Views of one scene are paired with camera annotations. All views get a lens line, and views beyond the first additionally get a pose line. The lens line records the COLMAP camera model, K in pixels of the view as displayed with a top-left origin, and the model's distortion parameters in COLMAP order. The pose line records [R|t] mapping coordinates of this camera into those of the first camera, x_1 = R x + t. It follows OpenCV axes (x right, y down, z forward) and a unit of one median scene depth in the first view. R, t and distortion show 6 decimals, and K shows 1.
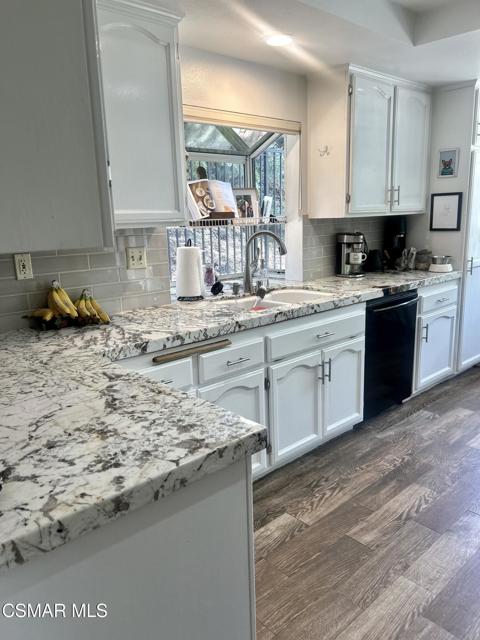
lens RADIAL K [[487.2, 0, 239.3], [0, 487.2, 329.6], [0, 0, 1]] dist [0.031835, -0.012328]
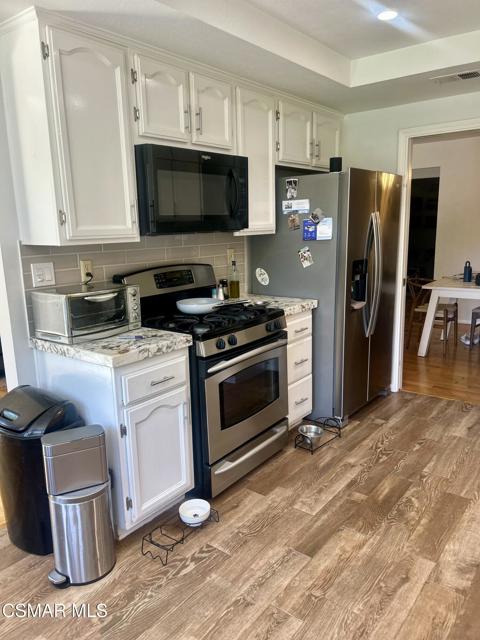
lens RADIAL K [[487.2, 0, 239.3], [0, 487.2, 329.6], [0, 0, 1]] dist [0.031835, -0.012328]
pose [[-0.983417, 0.093262, -0.155540, 0.644468], [0.014726, 0.895877, 0.444057, -0.280118], [0.180759, 0.434403, -0.882395, 1.023647]]
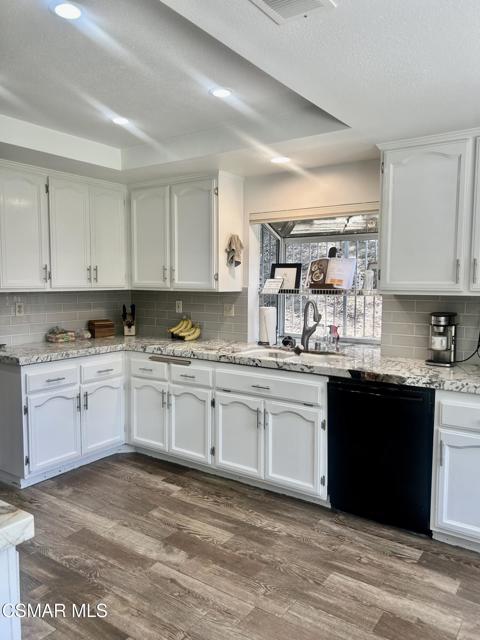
lens RADIAL K [[487.2, 0, 239.3], [0, 487.2, 329.6], [0, 0, 1]] dist [0.031835, -0.012328]
pose [[0.207358, 0.128292, -0.969816, 1.040767], [-0.232415, 0.969440, 0.078549, -0.164719], [0.950256, 0.209112, 0.230838, 0.512793]]
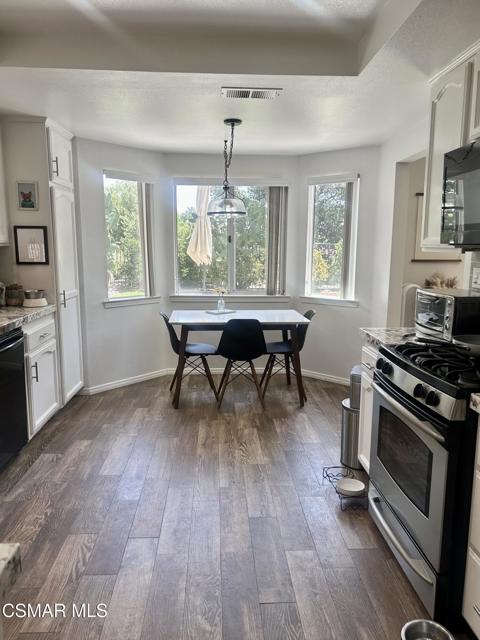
lens RADIAL K [[487.2, 0, 239.3], [0, 487.2, 329.6], [0, 0, 1]] dist [0.031835, -0.012328]
pose [[0.636309, -0.102183, 0.764637, -0.081566], [0.153153, 0.988192, 0.004609, -0.018096], [-0.756079, 0.114174, 0.644445, 0.090983]]
